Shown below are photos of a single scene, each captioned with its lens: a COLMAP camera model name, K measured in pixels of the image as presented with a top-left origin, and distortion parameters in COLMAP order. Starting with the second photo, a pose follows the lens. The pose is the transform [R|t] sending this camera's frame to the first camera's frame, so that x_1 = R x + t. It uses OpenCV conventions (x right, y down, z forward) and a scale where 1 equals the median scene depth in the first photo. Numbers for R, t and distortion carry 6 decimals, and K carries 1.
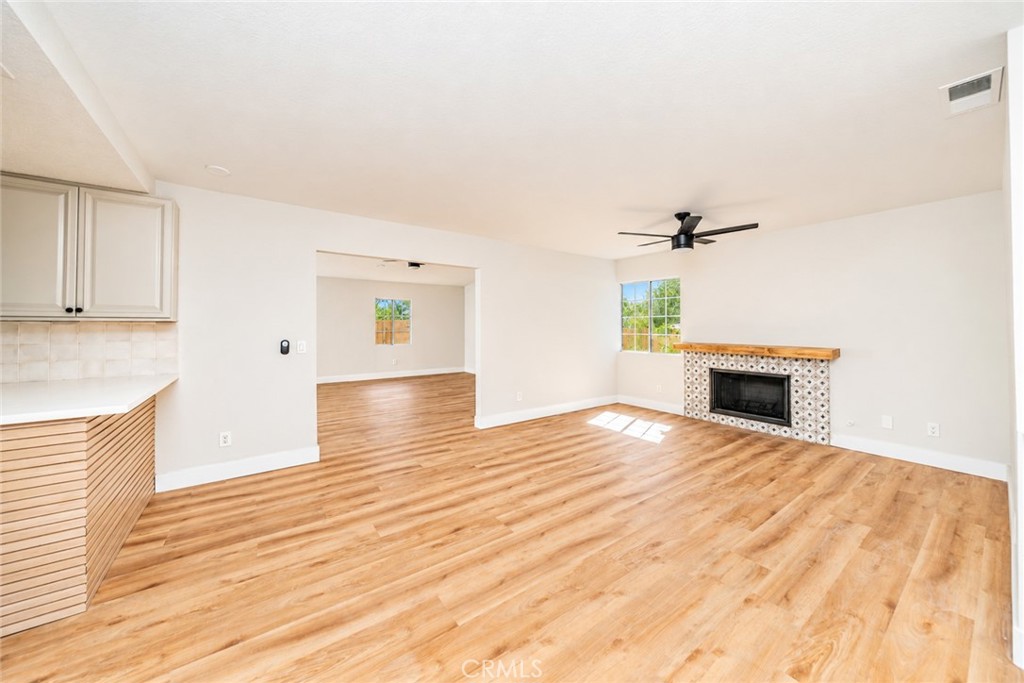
lens RADIAL K [[356.7, 0, 501.9], [0, 356.7, 321.1], [0, 0, 1]] dist [-0.012332, 0.000004]
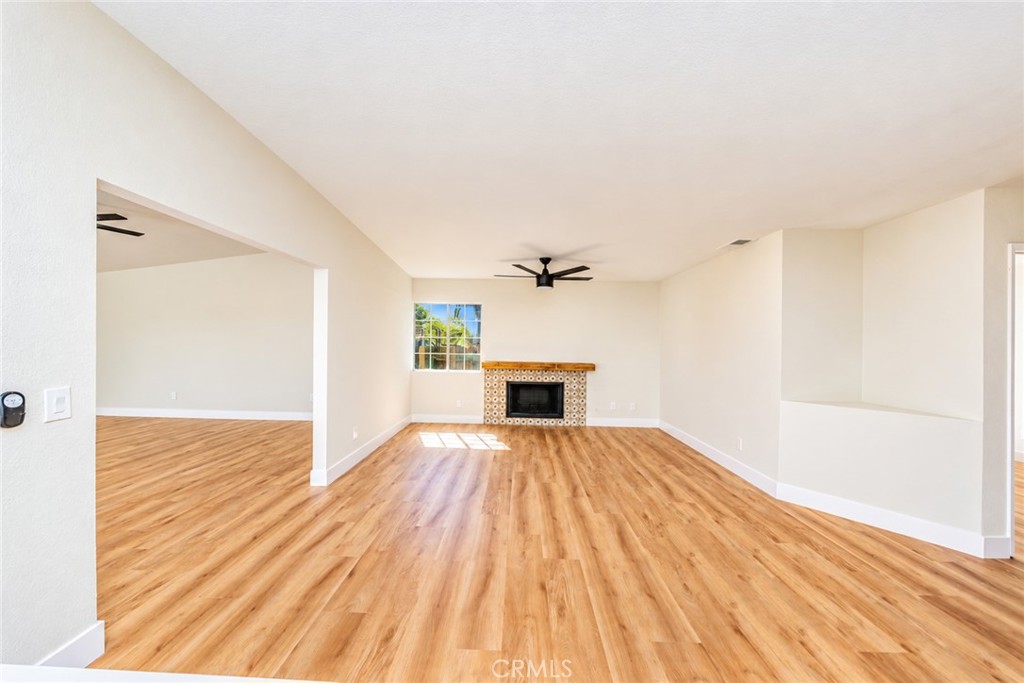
lens RADIAL K [[356.7, 0, 504.1], [0, 356.7, 343.9], [0, 0, 1]] dist [-0.012332, 0.000004]
pose [[0.623344, 0.009638, 0.781888, -0.519593], [-0.027733, 0.999567, 0.009788, -0.012935], [-0.781456, -0.027785, 0.623342, 0.323150]]
